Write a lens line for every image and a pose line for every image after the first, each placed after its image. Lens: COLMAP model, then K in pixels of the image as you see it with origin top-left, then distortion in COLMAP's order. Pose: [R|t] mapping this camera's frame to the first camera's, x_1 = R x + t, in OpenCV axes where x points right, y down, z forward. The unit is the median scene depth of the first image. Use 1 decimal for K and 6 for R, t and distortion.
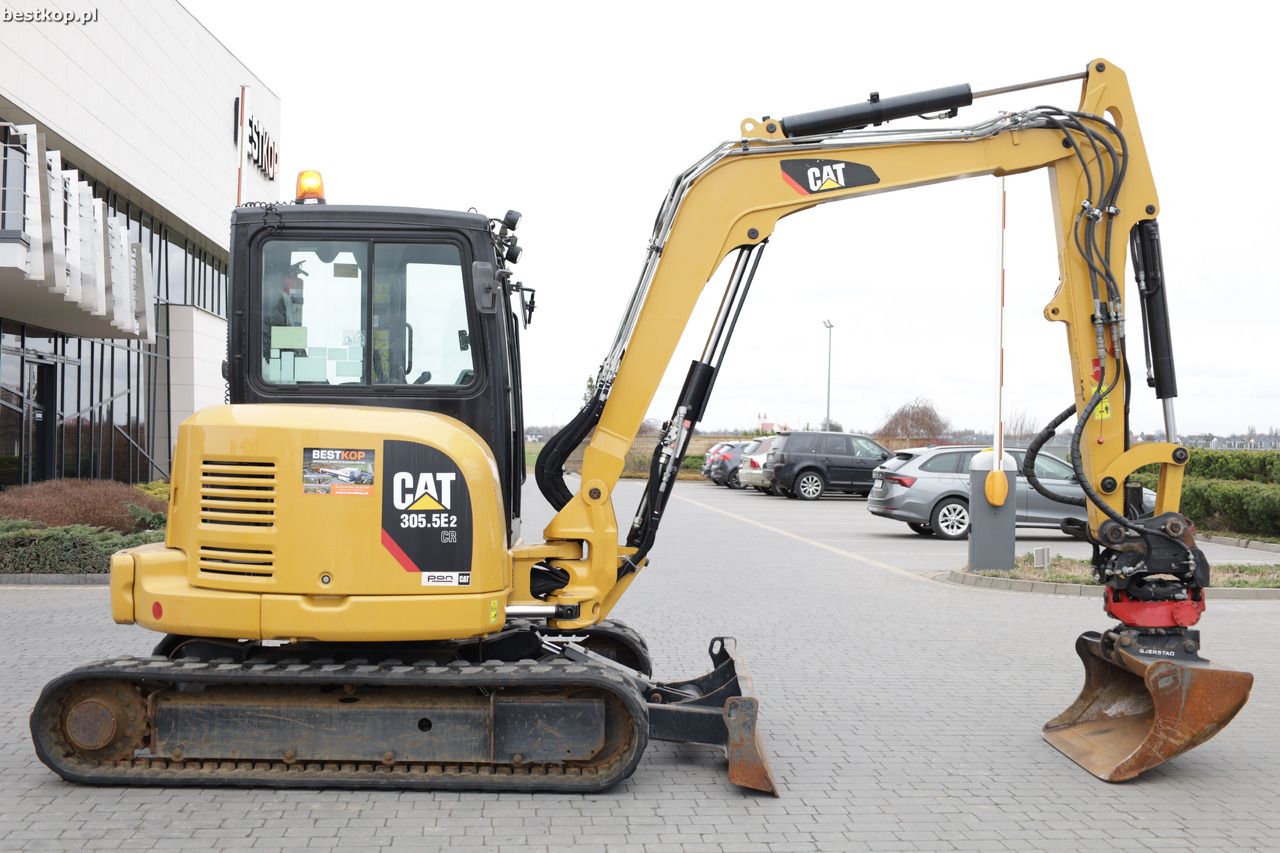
lens RADIAL K [[1612.6, 0, 652.8], [0, 1612.6, 430.7], [0, 0, 1]] dist [-0.013384, 0.047714]
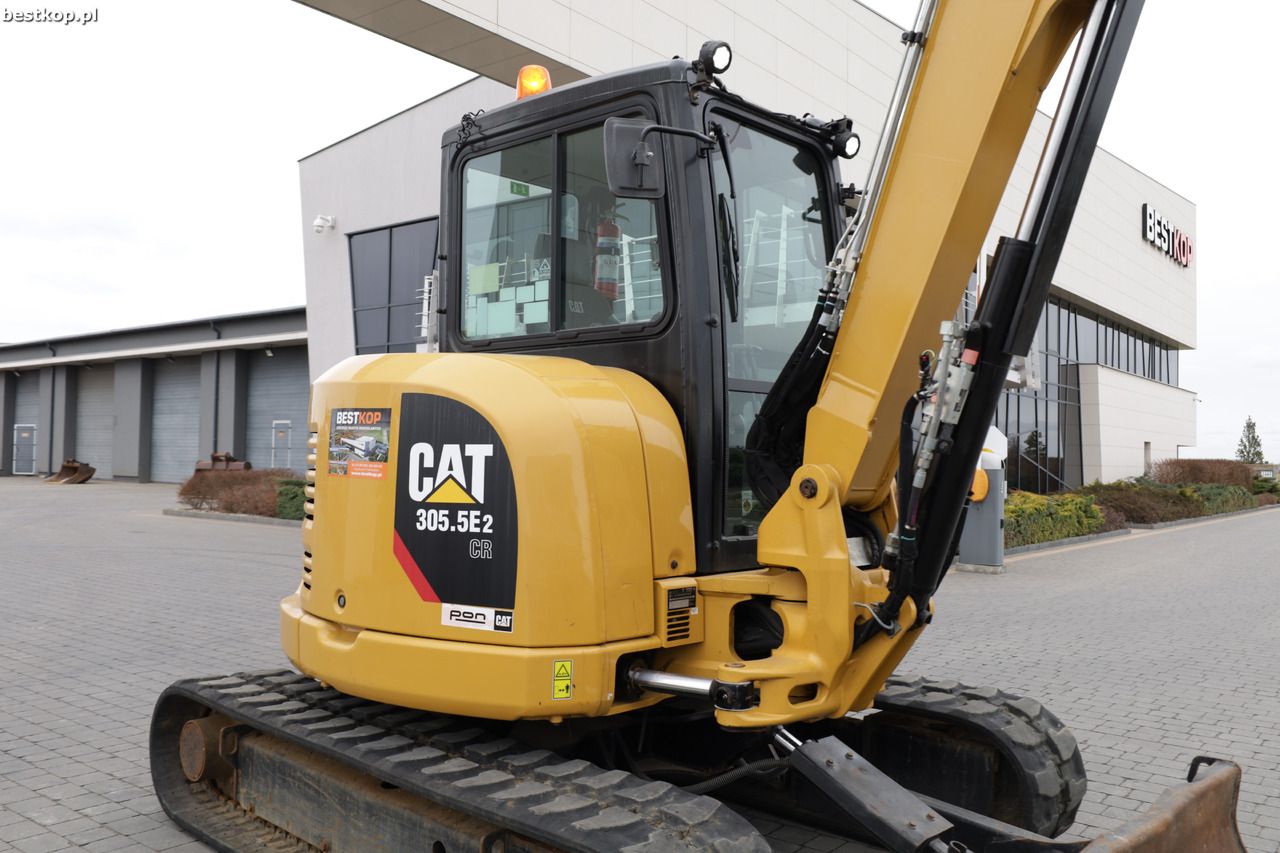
lens RADIAL K [[1062.4, 0, 640.0], [0, 1062.4, 426.5], [0, 0, 1]] dist [-0.019620, -0.001439]
pose [[0.723988, -0.021537, -0.689476, 0.195635], [-0.005397, 0.999305, -0.036883, 0.034081], [0.689792, 0.030424, 0.723368, 0.750782]]
